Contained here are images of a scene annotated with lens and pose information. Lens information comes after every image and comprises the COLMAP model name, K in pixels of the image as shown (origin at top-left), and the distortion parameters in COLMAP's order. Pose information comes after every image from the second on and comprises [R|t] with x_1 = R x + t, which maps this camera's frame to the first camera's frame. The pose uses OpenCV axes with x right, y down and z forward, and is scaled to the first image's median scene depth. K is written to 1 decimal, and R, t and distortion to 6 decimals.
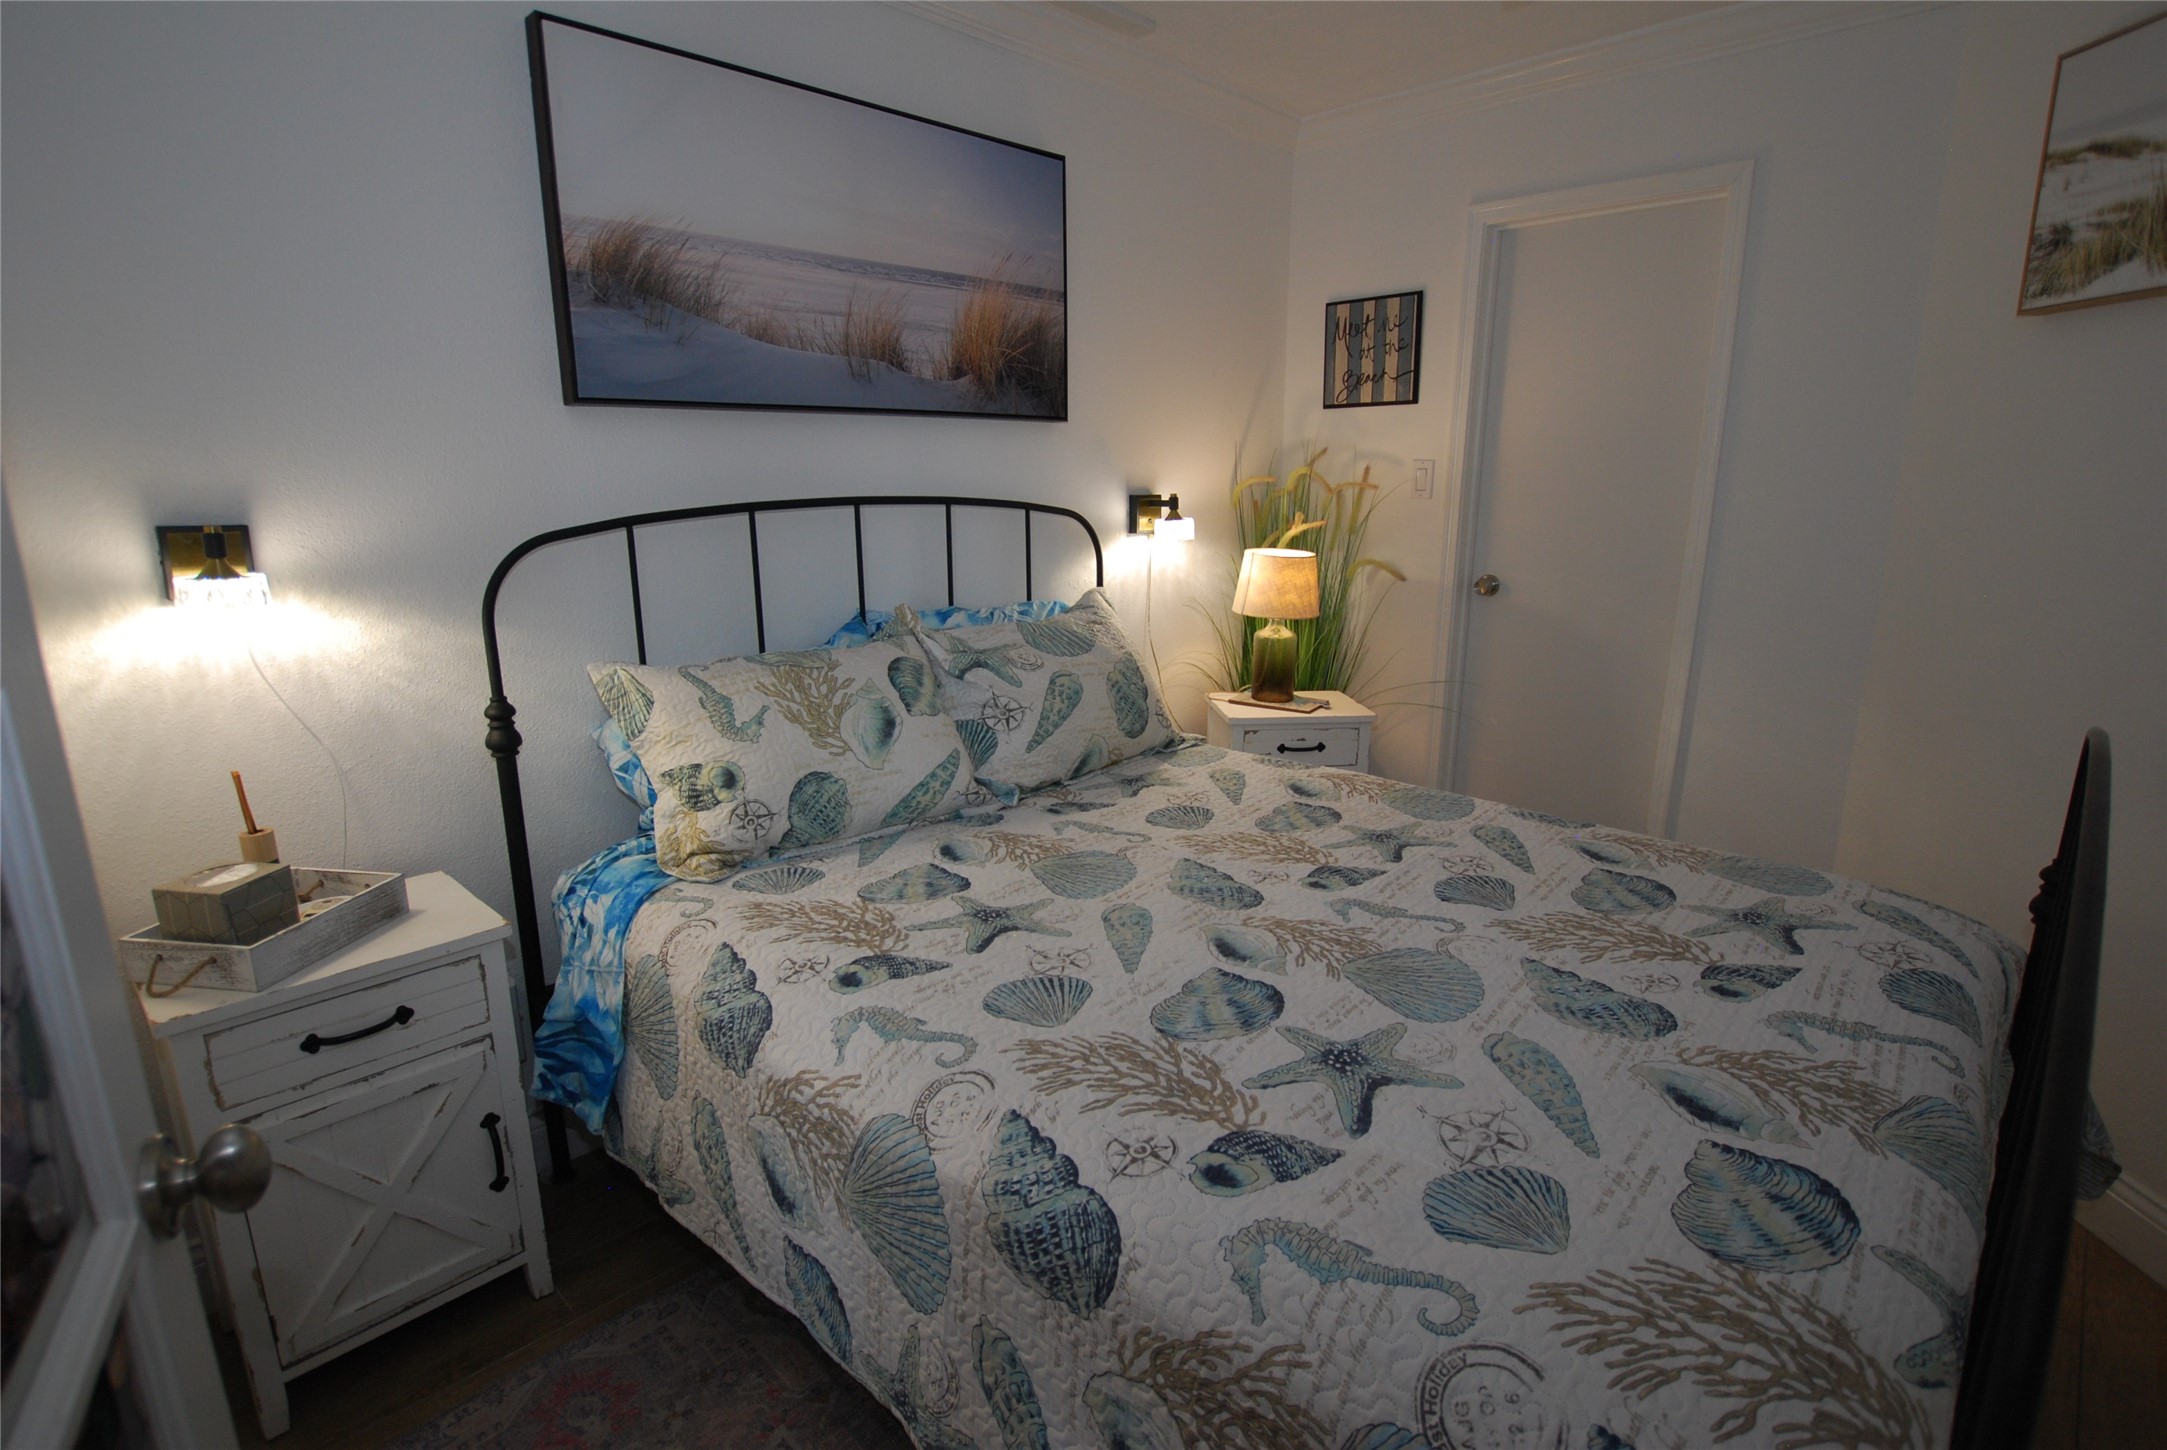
lens RADIAL K [[1066.6, 0, 1083.5], [0, 1066.6, 725.0], [0, 0, 1]] dist [-0.034175, 0.008474]
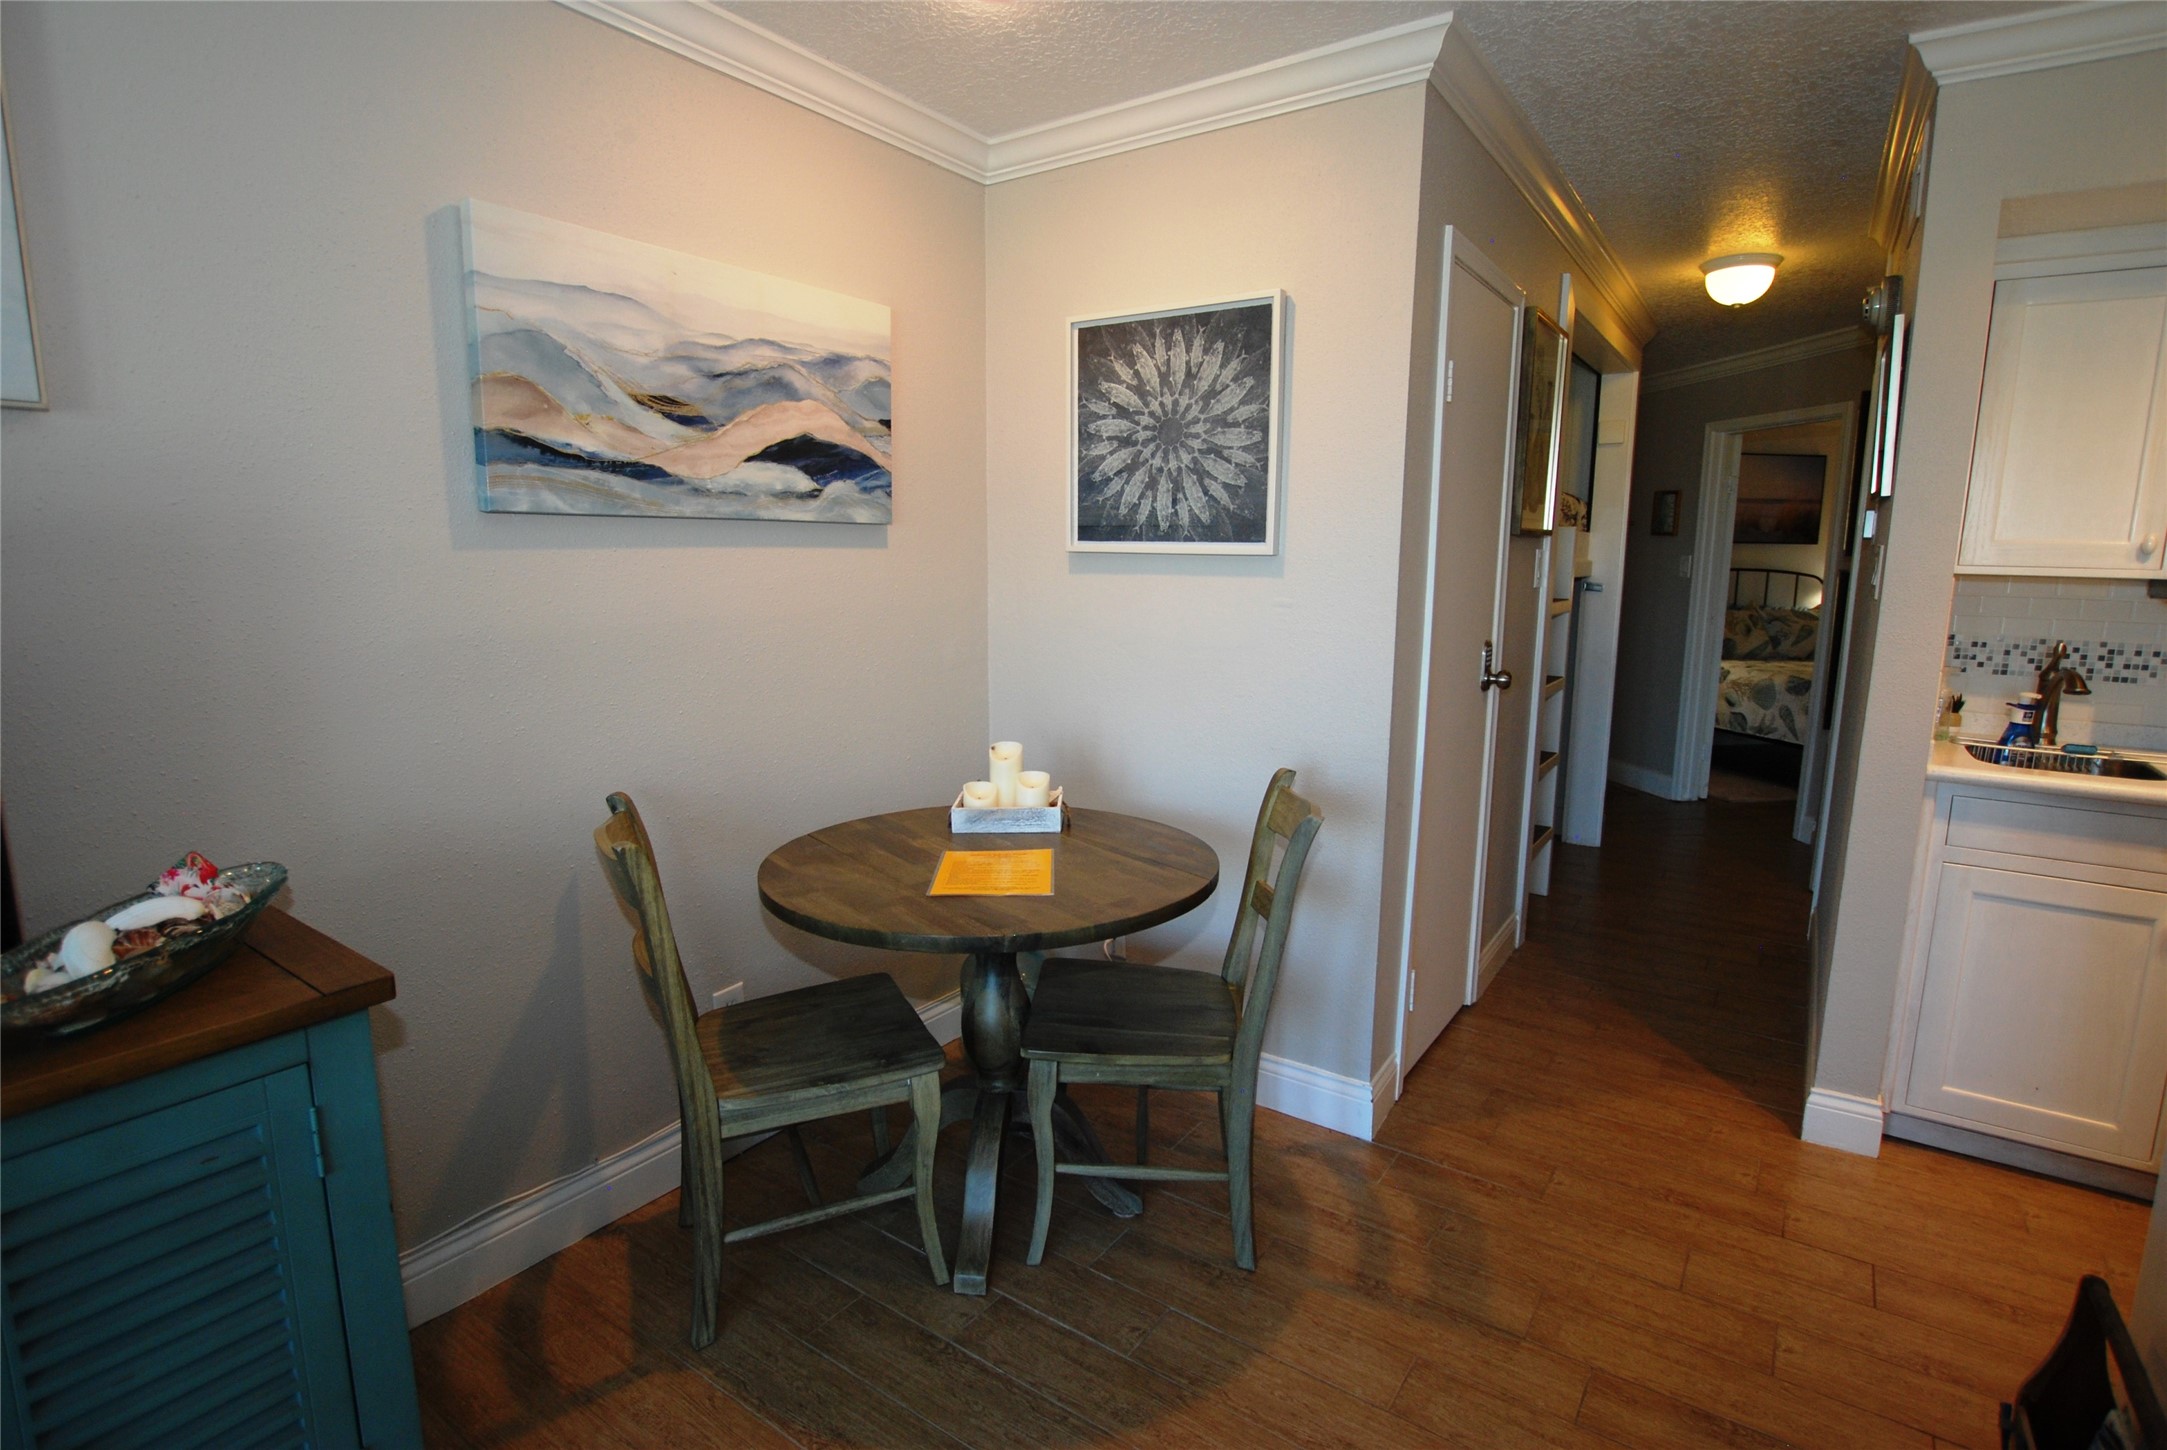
lens RADIAL K [[1066.6, 0, 1083.5], [0, 1066.6, 725.0], [0, 0, 1]] dist [-0.034175, 0.008474]
pose [[0.814070, 0.099421, -0.572194, 0.048648], [-0.143732, 0.989078, -0.032634, 0.665617], [0.562700, 0.108809, 0.819469, -2.771209]]
